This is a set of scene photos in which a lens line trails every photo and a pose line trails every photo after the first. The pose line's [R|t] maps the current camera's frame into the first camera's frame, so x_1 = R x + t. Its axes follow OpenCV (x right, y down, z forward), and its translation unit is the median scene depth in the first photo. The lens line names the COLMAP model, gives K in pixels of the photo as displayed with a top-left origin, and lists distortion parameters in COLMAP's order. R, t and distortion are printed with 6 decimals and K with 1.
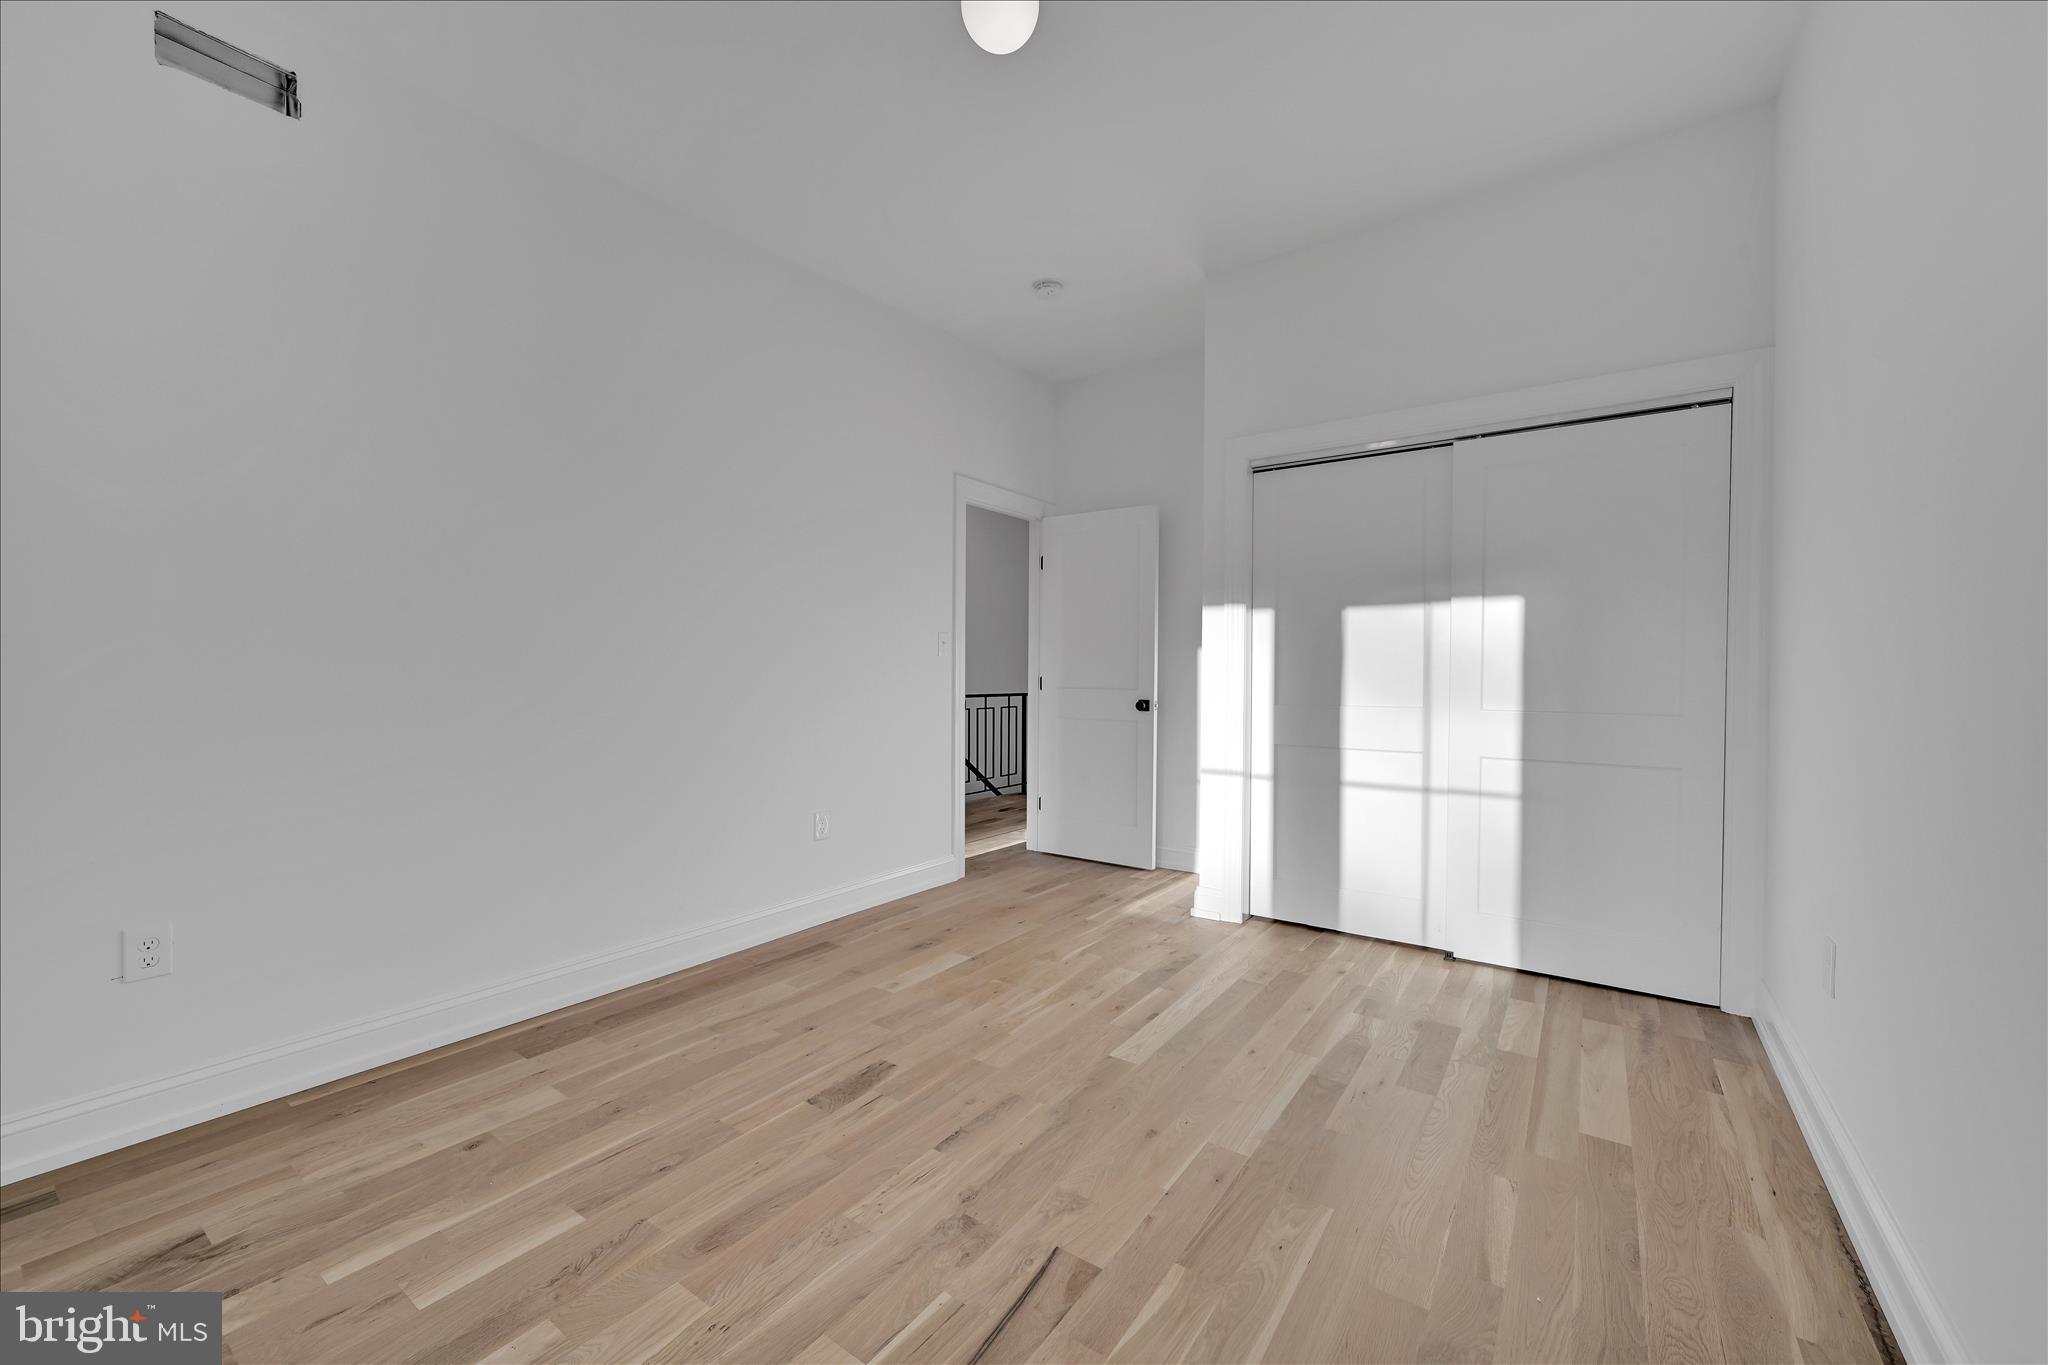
lens RADIAL K [[813.8, 0, 1021.7], [0, 813.8, 679.5], [0, 0, 1]] dist [-0.000037, 0.000282]
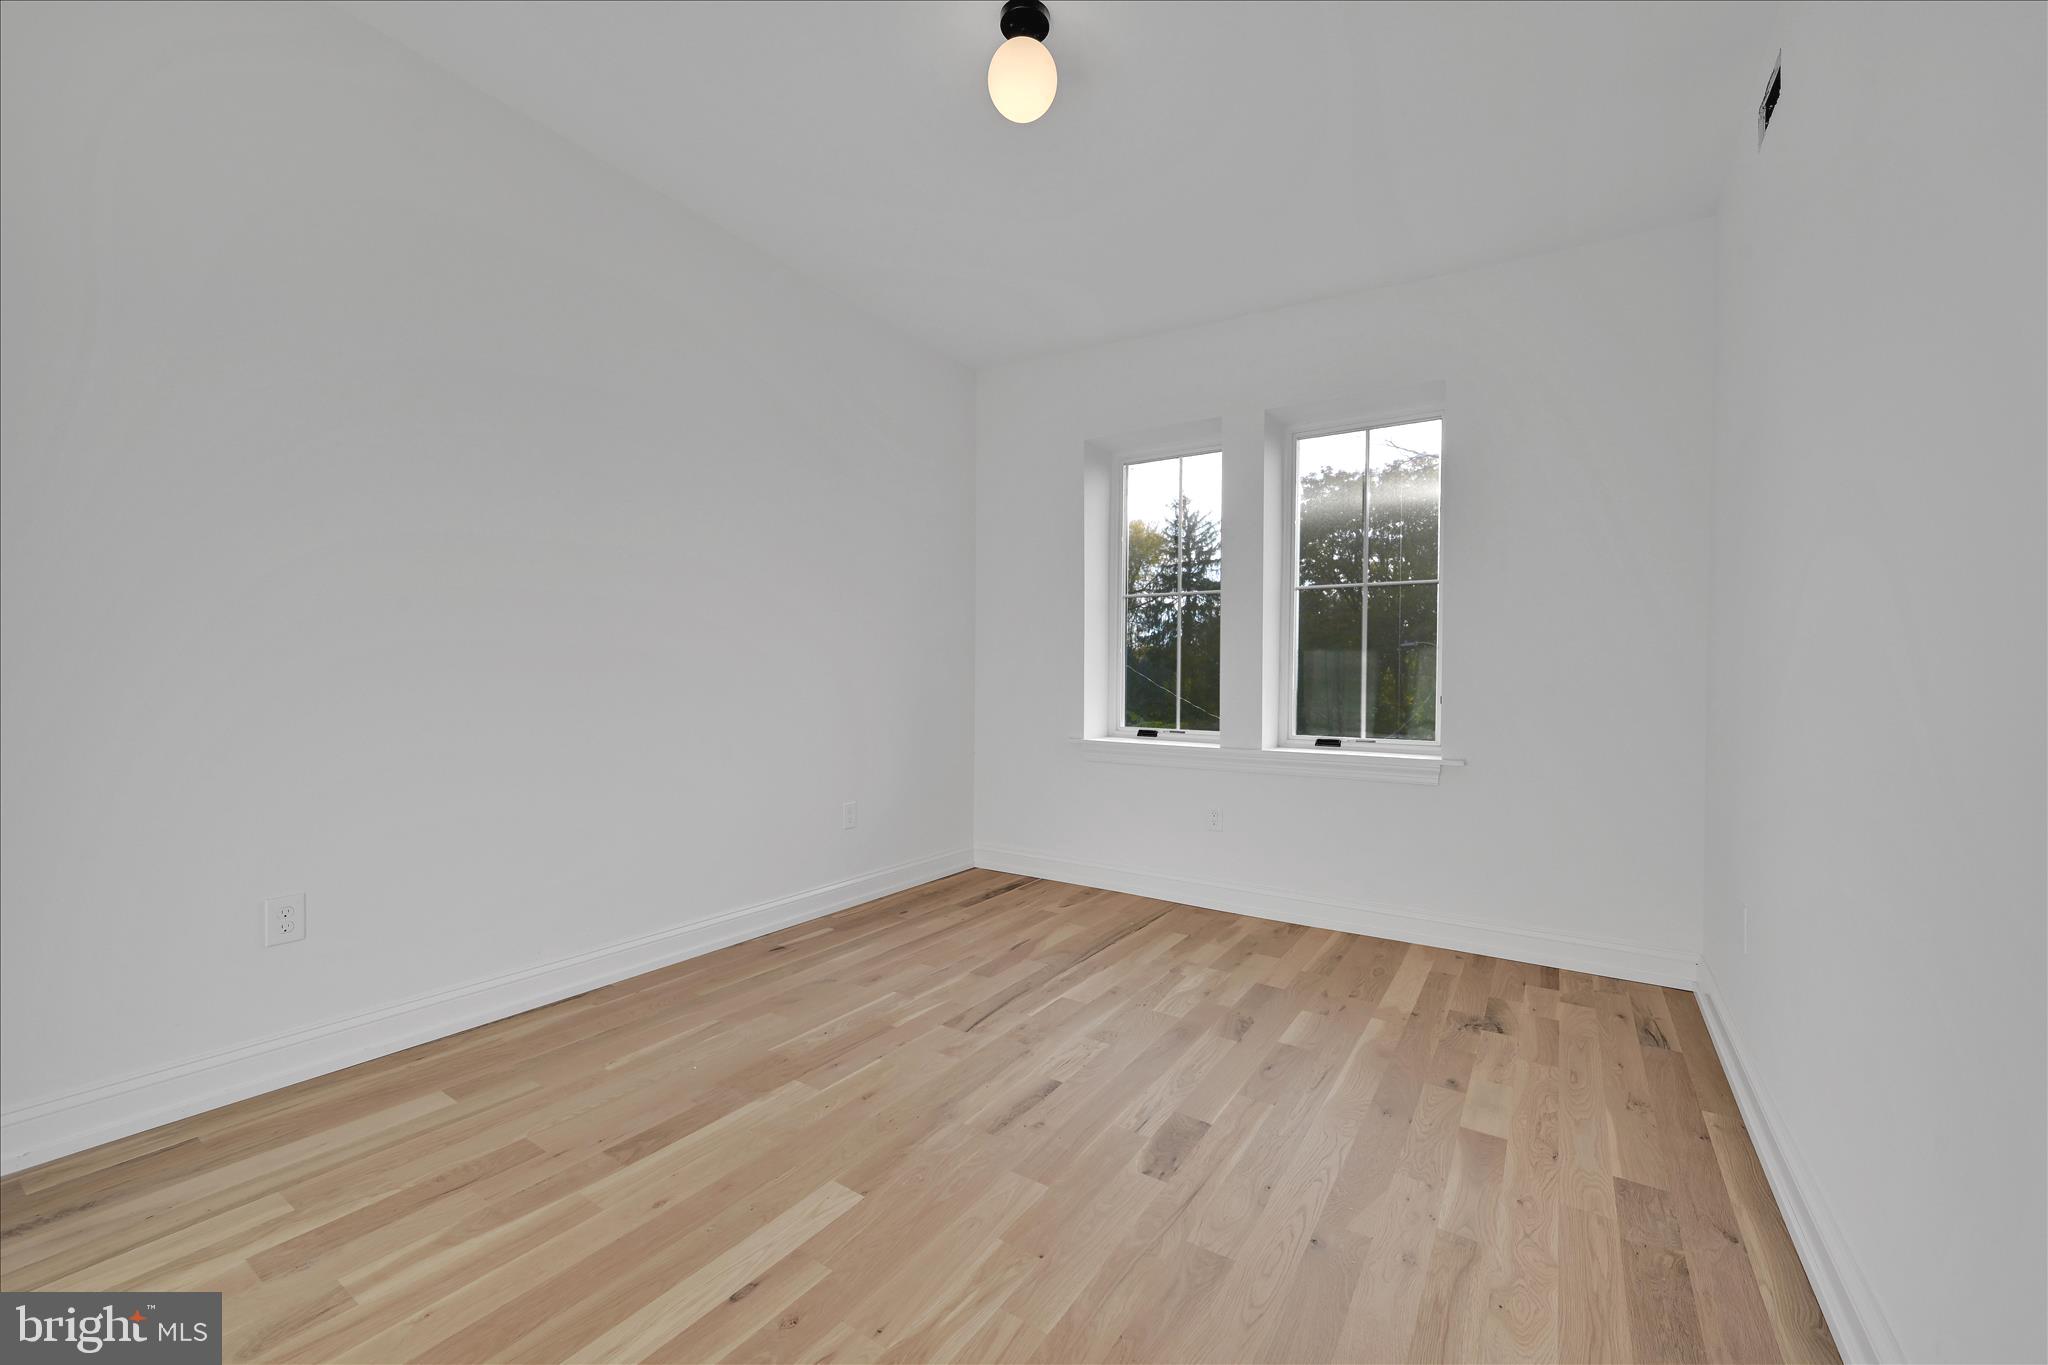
lens RADIAL K [[813.8, 0, 1021.7], [0, 813.8, 679.5], [0, 0, 1]] dist [-0.000037, 0.000282]
pose [[-0.999536, -0.014000, -0.027042, -0.010129], [-0.014342, 0.999819, 0.012496, -0.015754], [0.026862, 0.012878, -0.999556, 2.061161]]
